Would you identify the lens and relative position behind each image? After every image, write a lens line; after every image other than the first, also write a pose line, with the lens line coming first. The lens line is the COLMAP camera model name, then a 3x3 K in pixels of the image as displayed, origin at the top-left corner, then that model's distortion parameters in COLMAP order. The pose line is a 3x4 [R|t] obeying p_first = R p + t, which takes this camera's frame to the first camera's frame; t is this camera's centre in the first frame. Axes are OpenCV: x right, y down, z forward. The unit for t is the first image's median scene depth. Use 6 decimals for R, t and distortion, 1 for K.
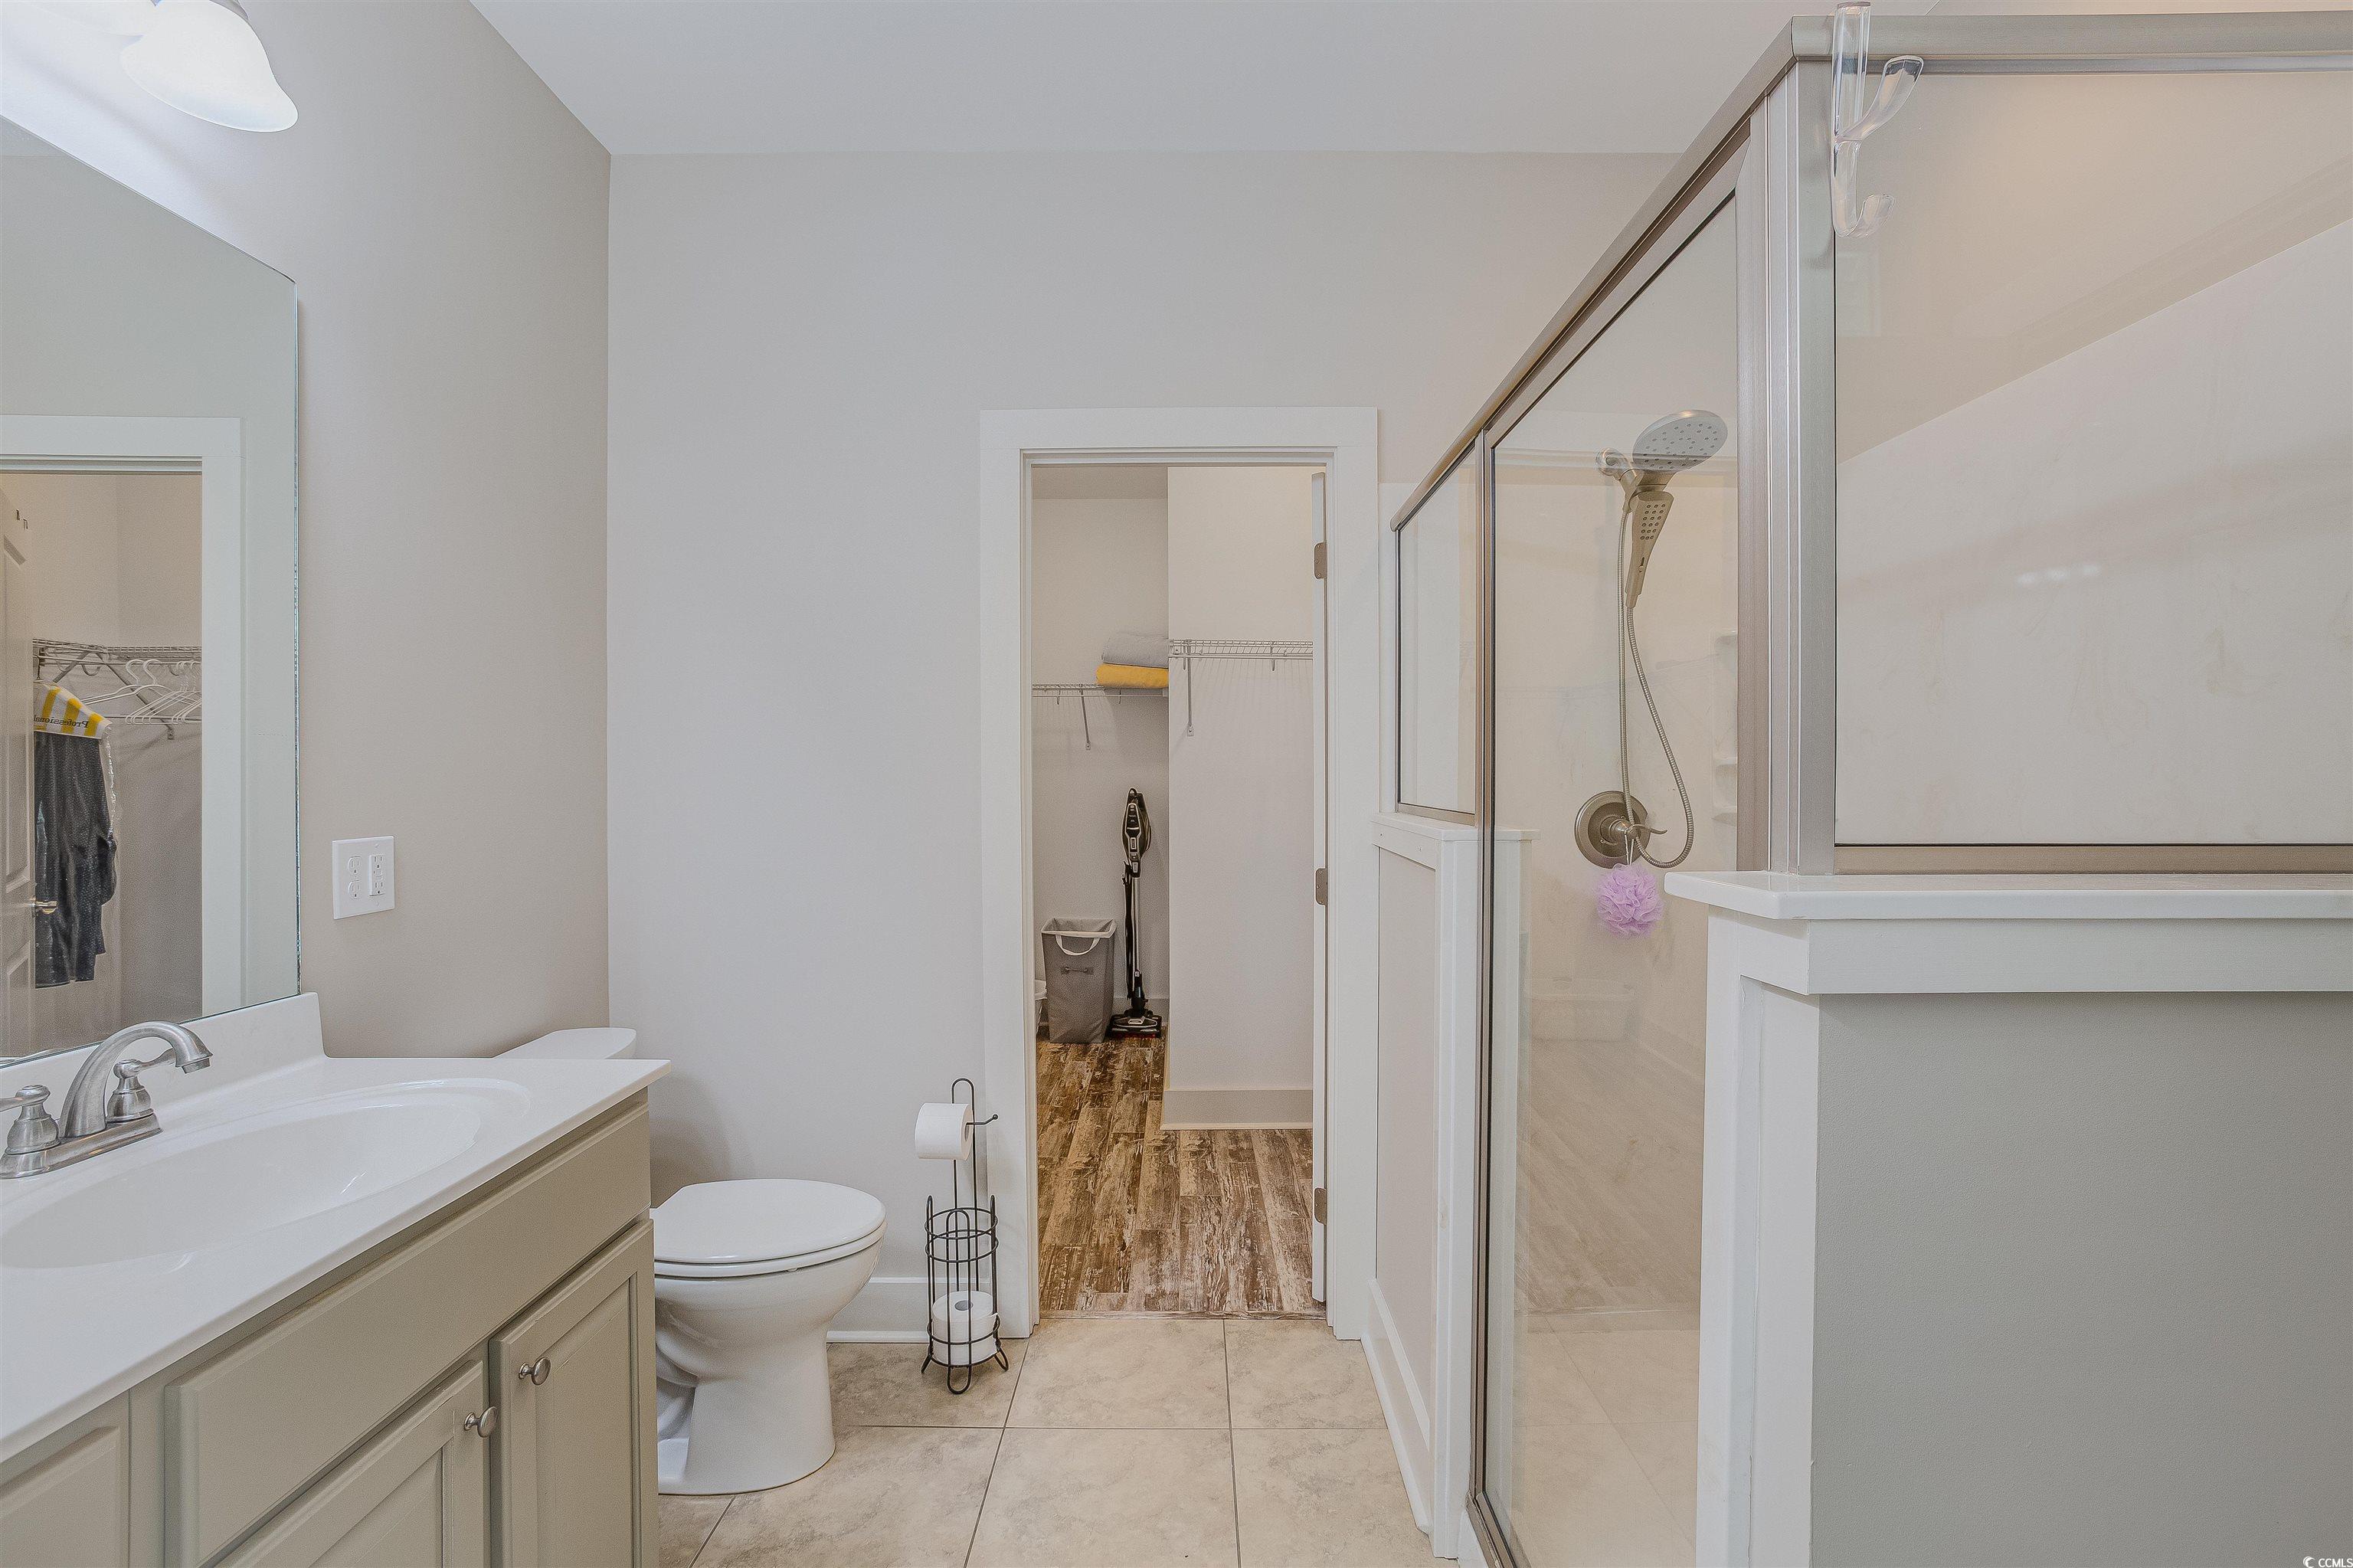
lens RADIAL K [[1096.9, 0, 1180.8], [0, 1096.9, 772.8], [0, 0, 1]] dist [-0.065184, 0.022836]
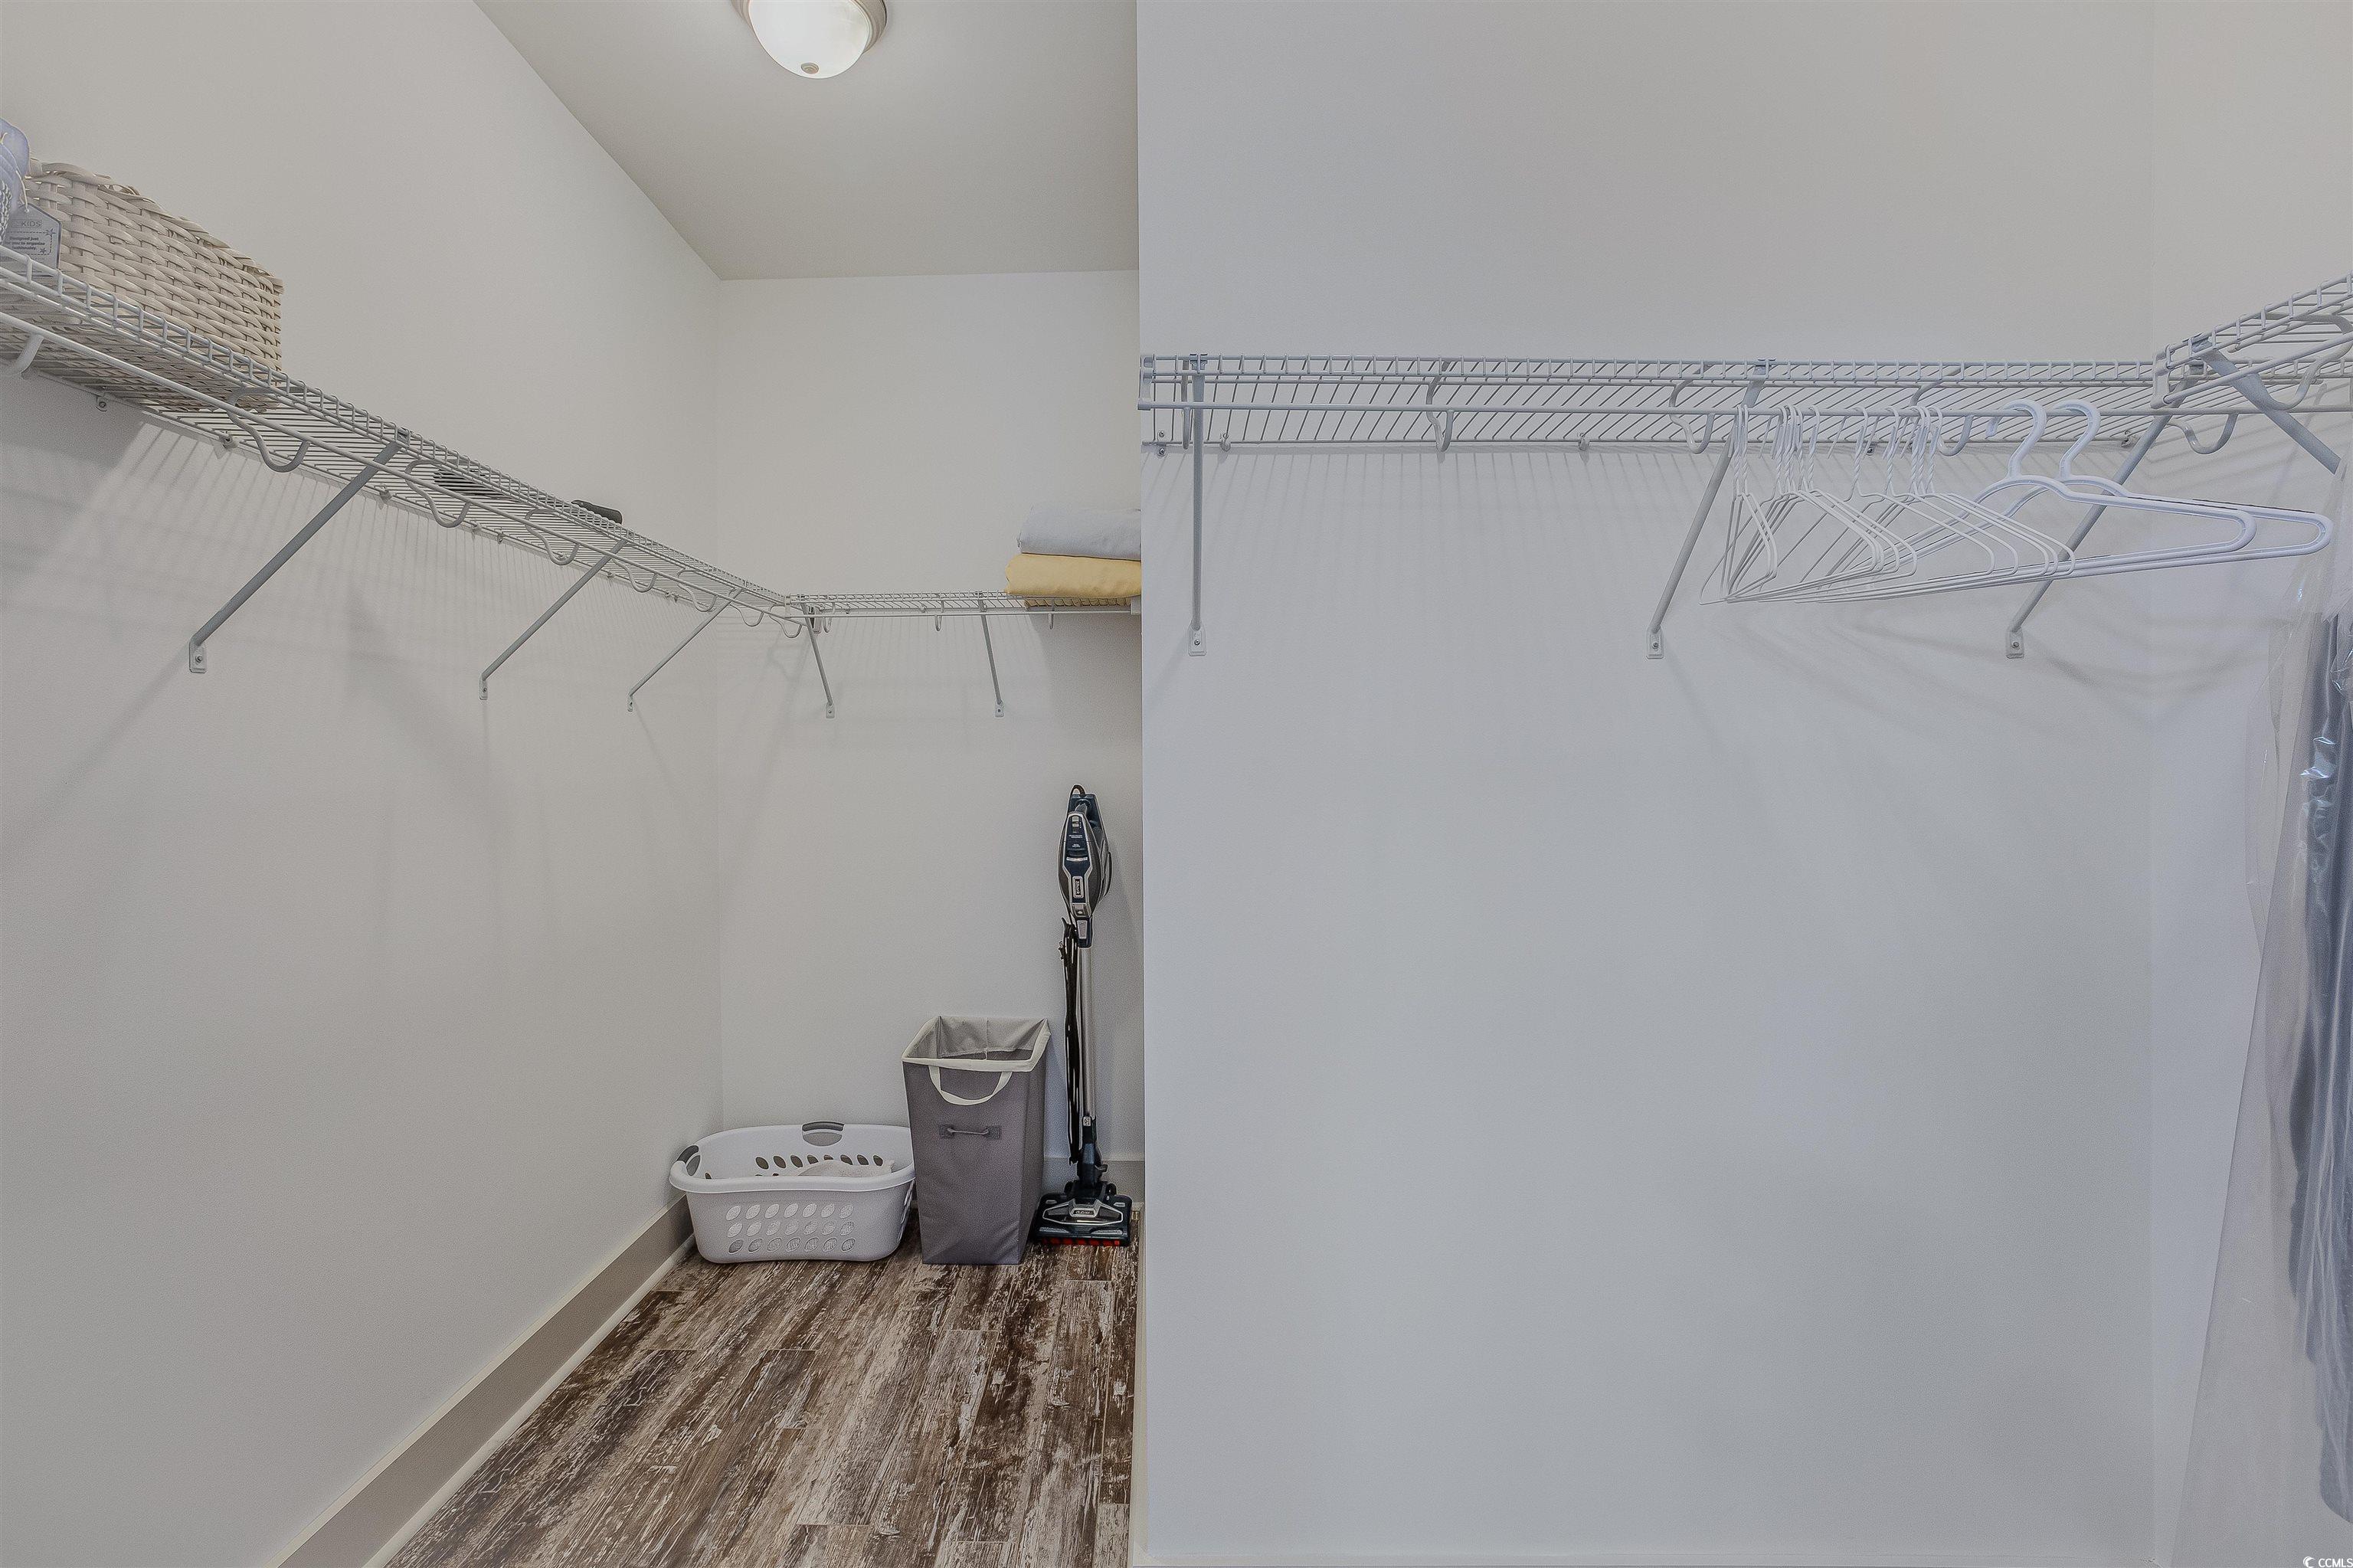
lens RADIAL K [[1096.9, 0, 1180.8], [0, 1096.9, 772.8], [0, 0, 1]] dist [-0.065184, 0.022836]
pose [[0.999759, -0.003137, 0.021744, -0.004051], [0.002883, 0.999928, 0.011677, 0.001705], [-0.021779, -0.011611, 0.999695, 0.461741]]
